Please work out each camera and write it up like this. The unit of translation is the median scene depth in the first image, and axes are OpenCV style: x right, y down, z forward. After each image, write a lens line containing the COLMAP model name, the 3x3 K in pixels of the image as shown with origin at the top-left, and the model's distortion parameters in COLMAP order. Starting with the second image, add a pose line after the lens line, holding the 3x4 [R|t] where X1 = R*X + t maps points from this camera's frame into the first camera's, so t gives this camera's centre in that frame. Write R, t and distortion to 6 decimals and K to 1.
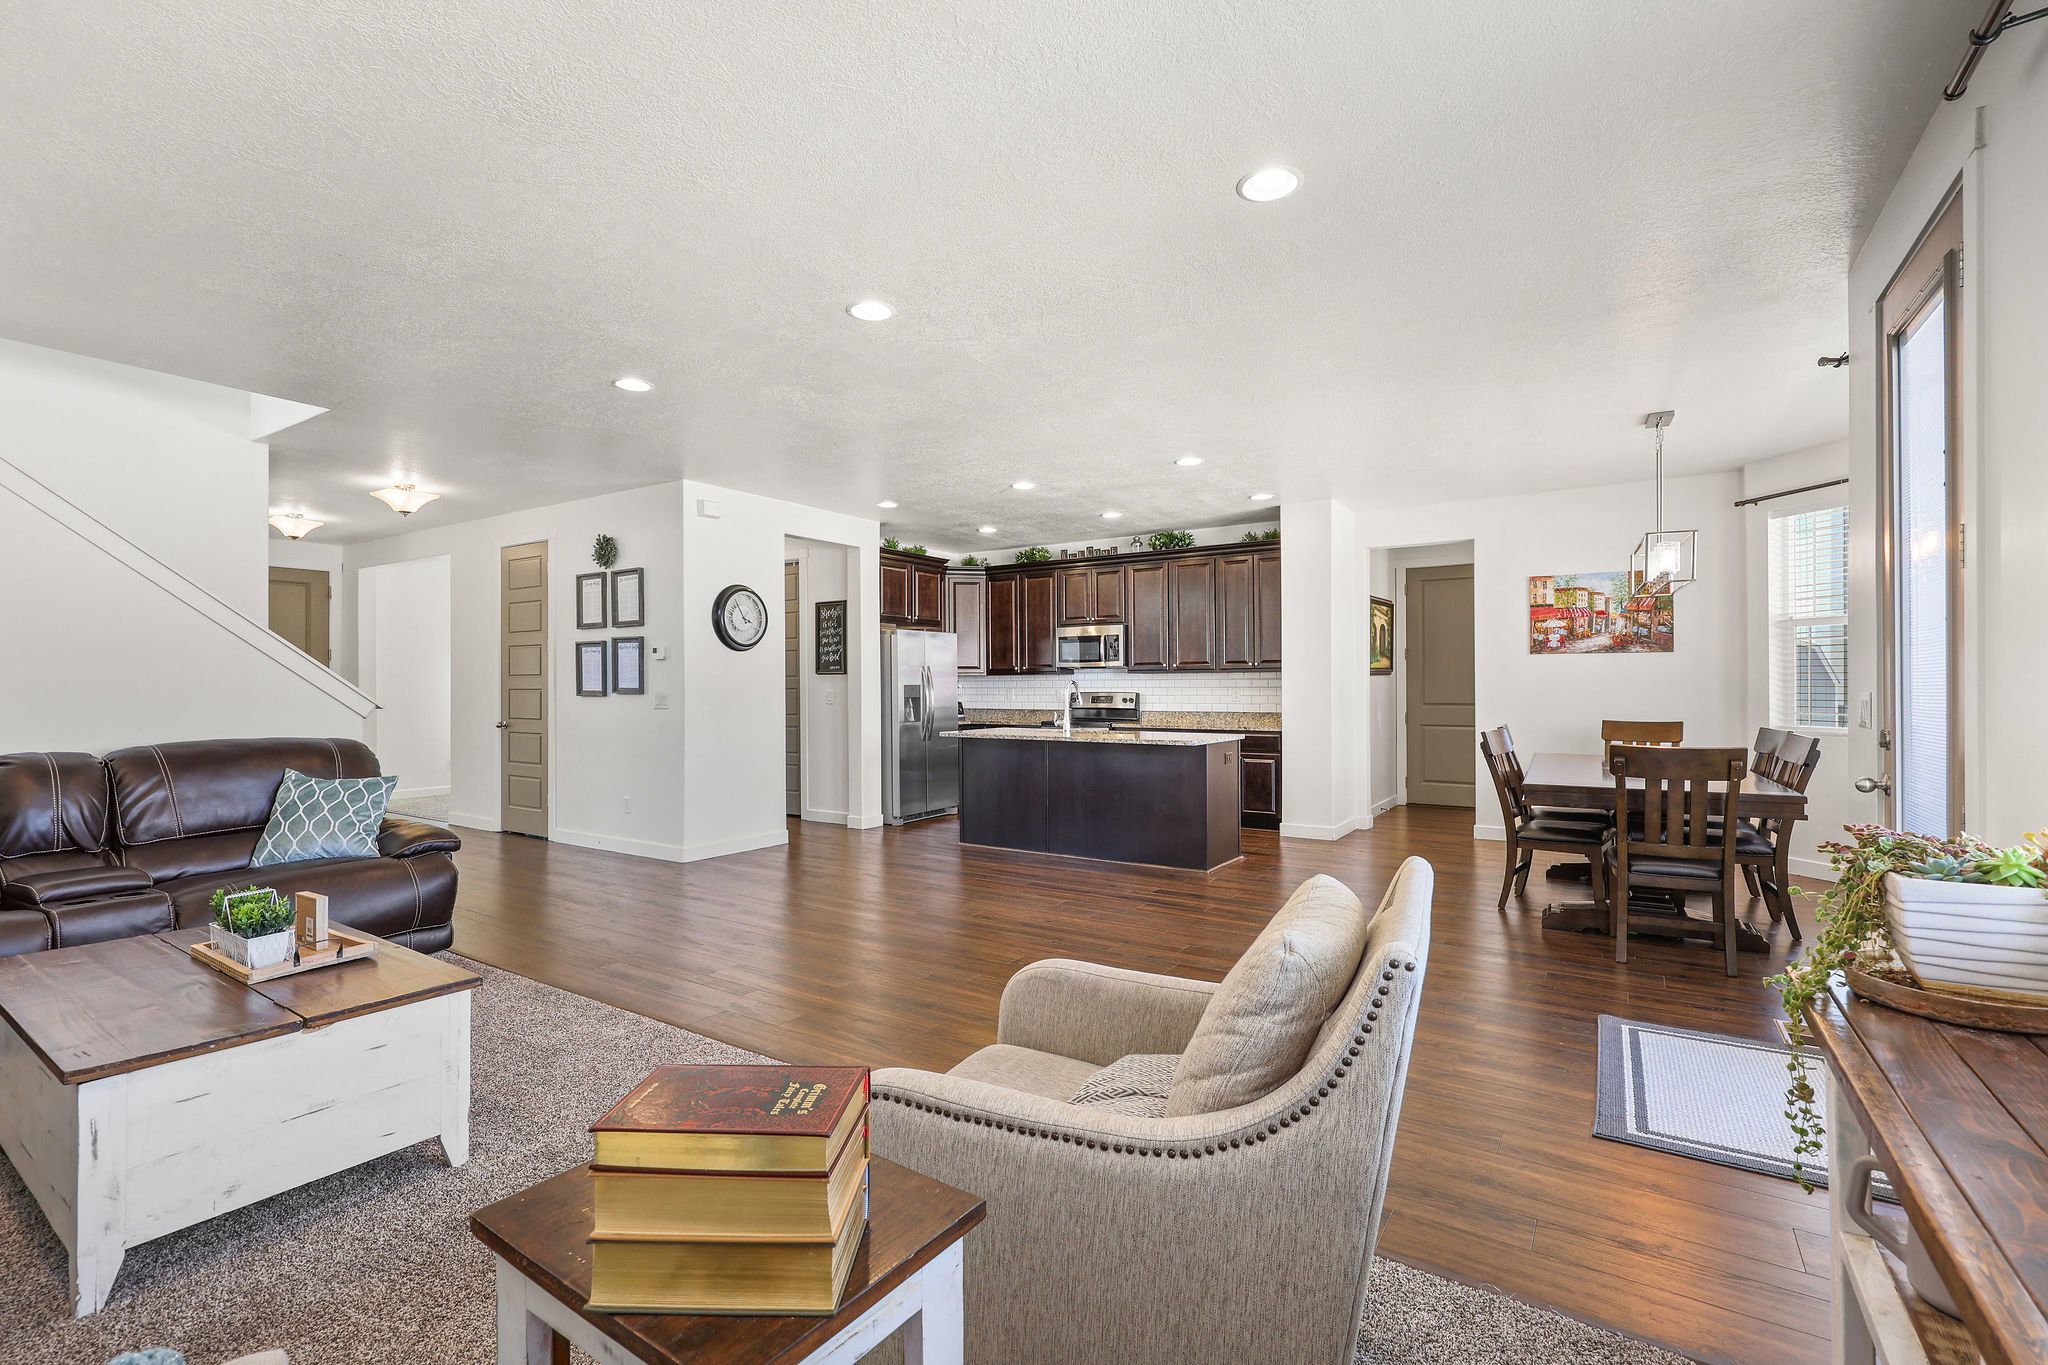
lens RADIAL K [[923.1, 0, 1012.6], [0, 923.1, 688.8], [0, 0, 1]] dist [0.000804, -0.001060]
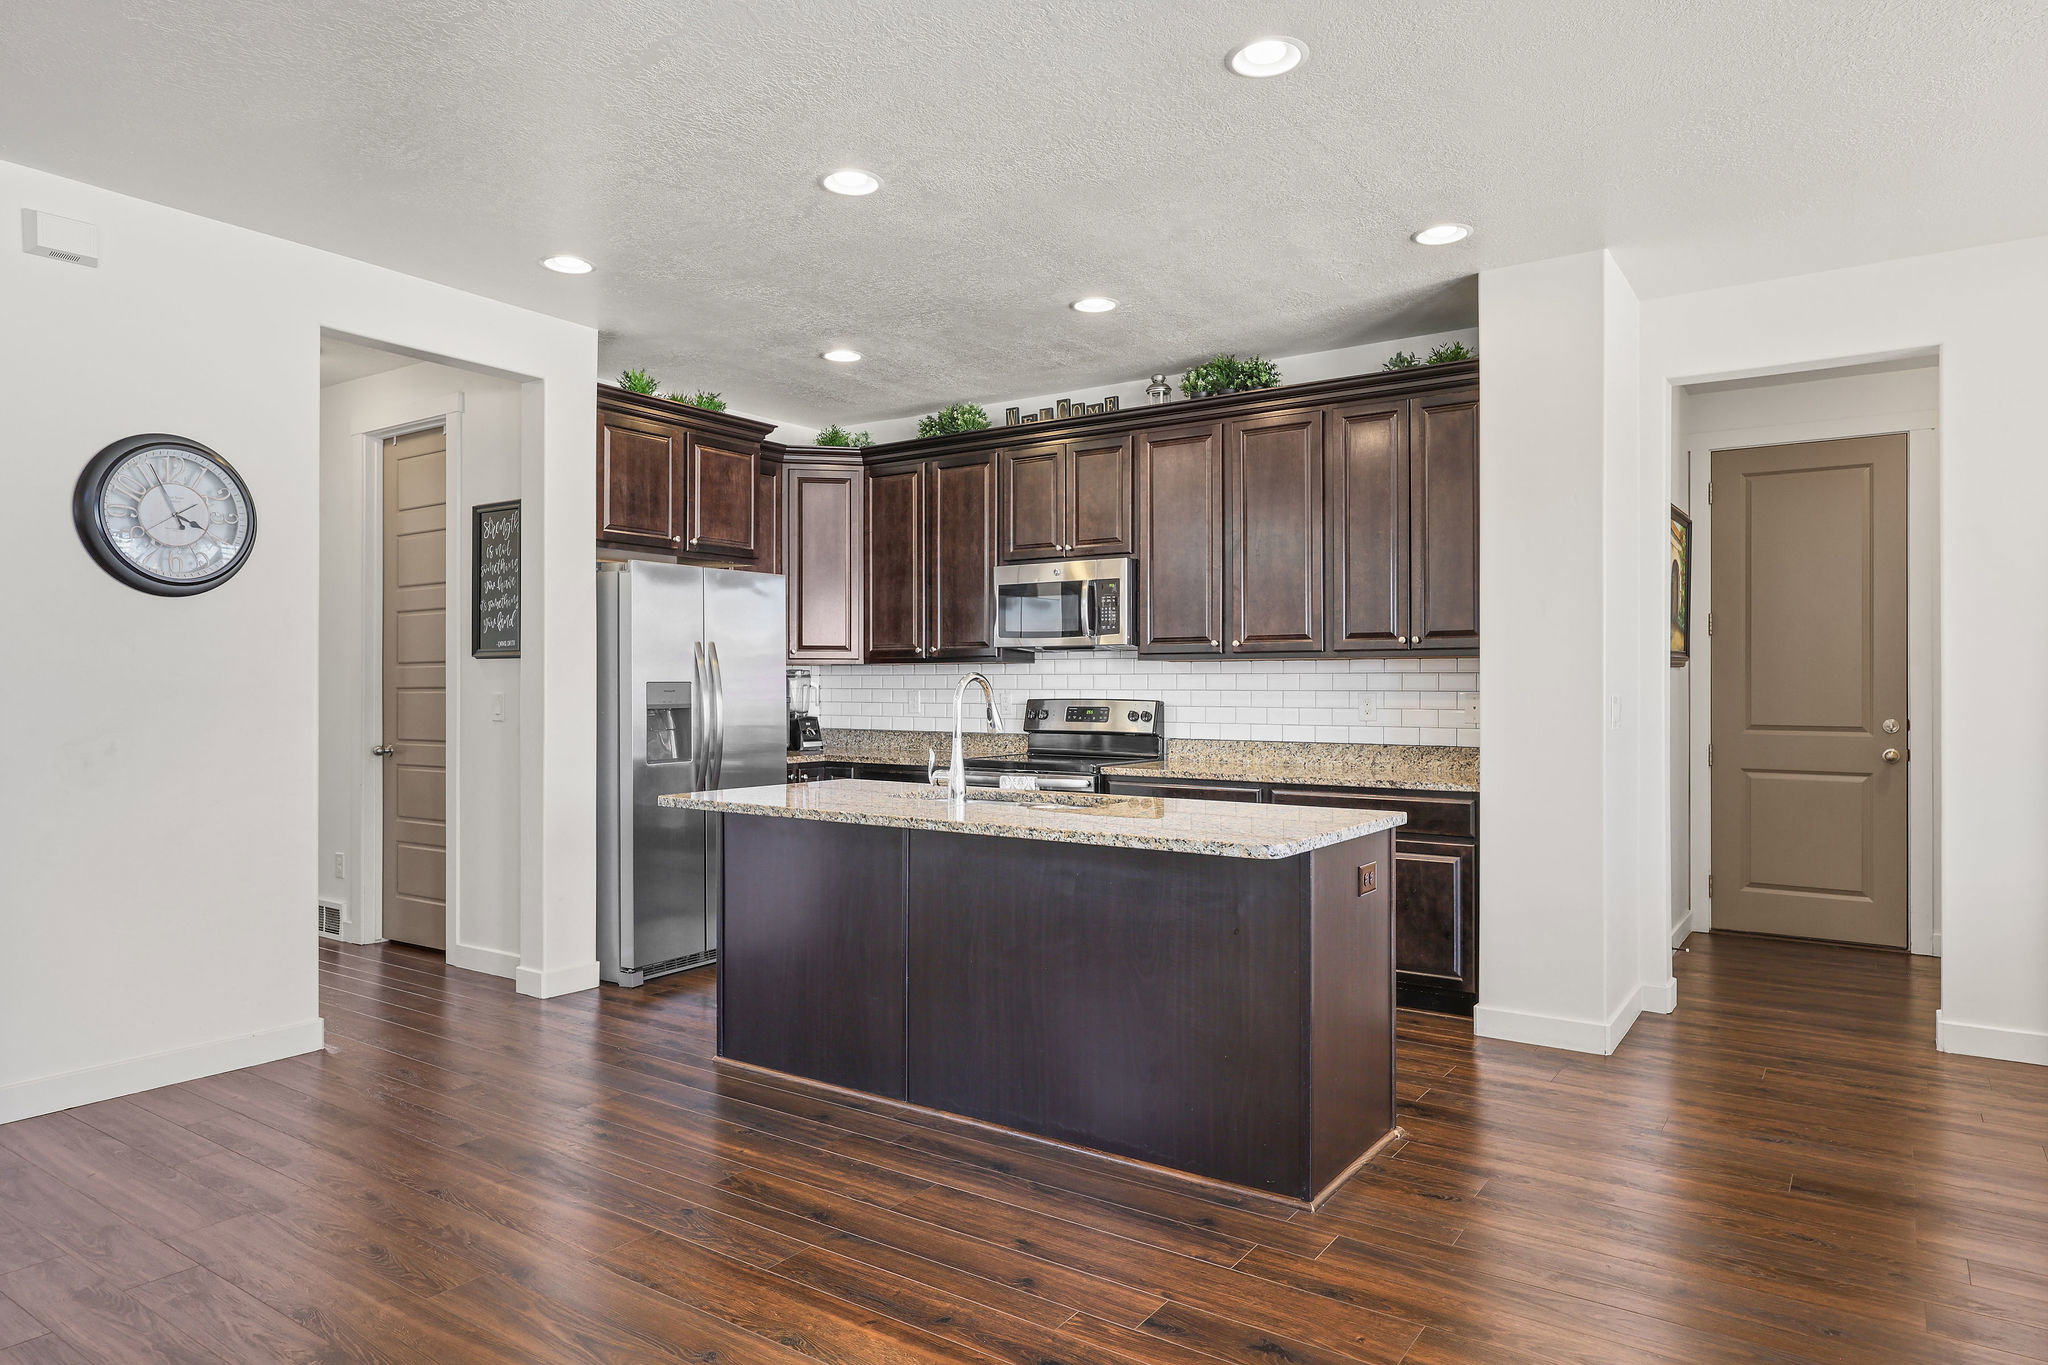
lens RADIAL K [[1246.9, 0, 1015.3], [0, 1246.9, 678.7], [0, 0, 1]] dist [0.000722, 0.001268]
pose [[0.999882, 0.005856, -0.014171, 0.076038], [-0.005991, 0.999937, -0.009537, -0.000754], [0.014114, 0.009621, 0.999854, 0.382879]]
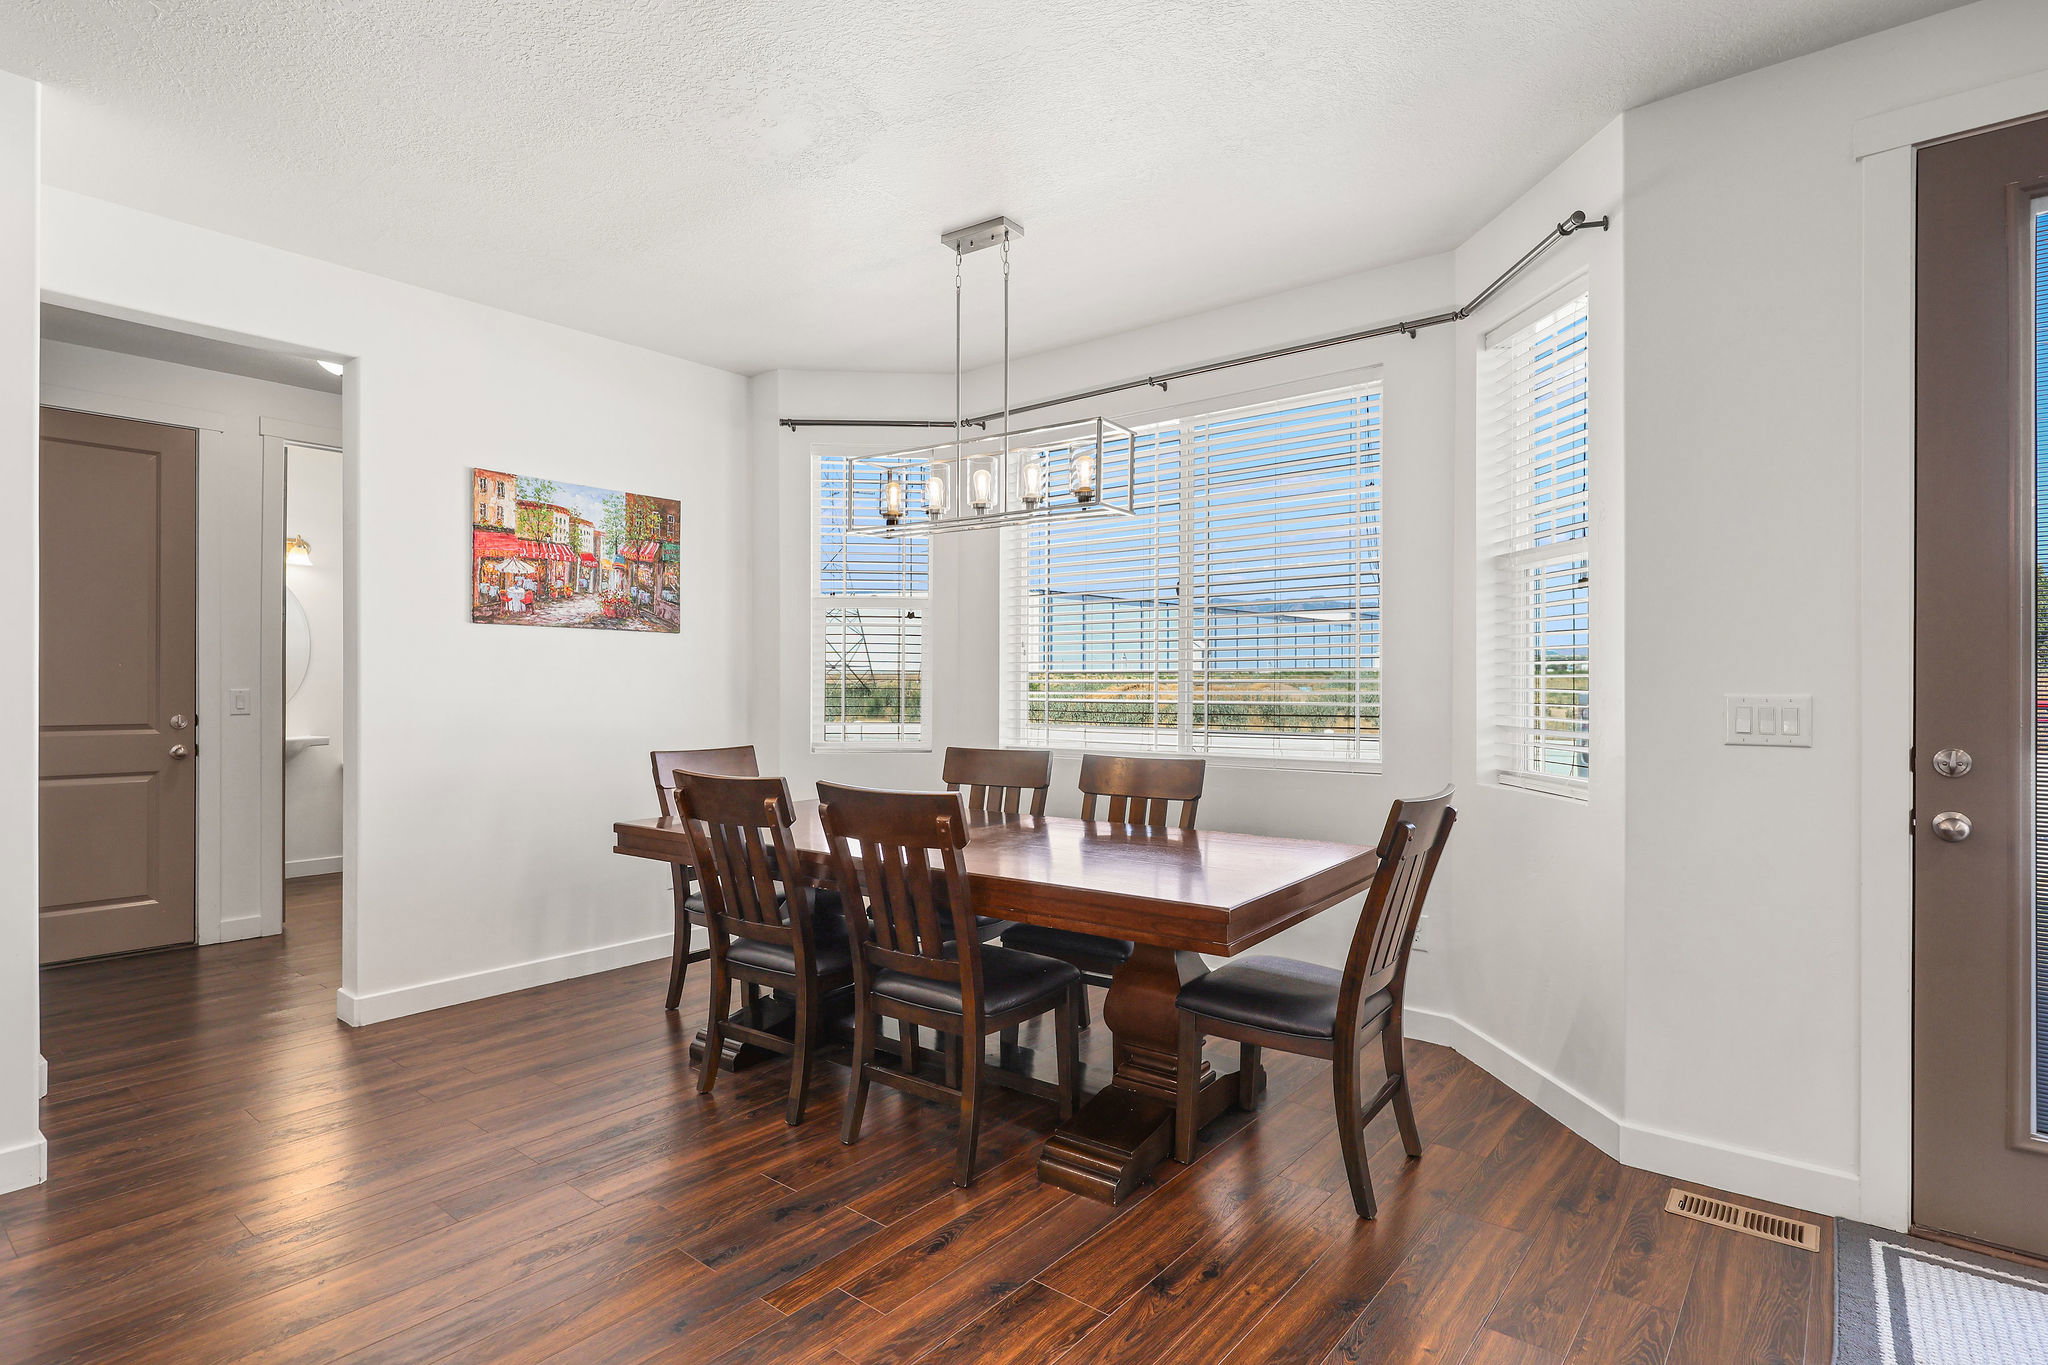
lens RADIAL K [[1039.8, 0, 1017.0], [0, 1039.8, 686.4], [0, 0, 1]] dist [0.003247, -0.000266]
pose [[0.089204, 0.003294, 0.996008, 0.023574], [0.001884, 0.999992, -0.003476, -0.000617], [-0.996012, 0.002187, 0.089197, 0.578674]]
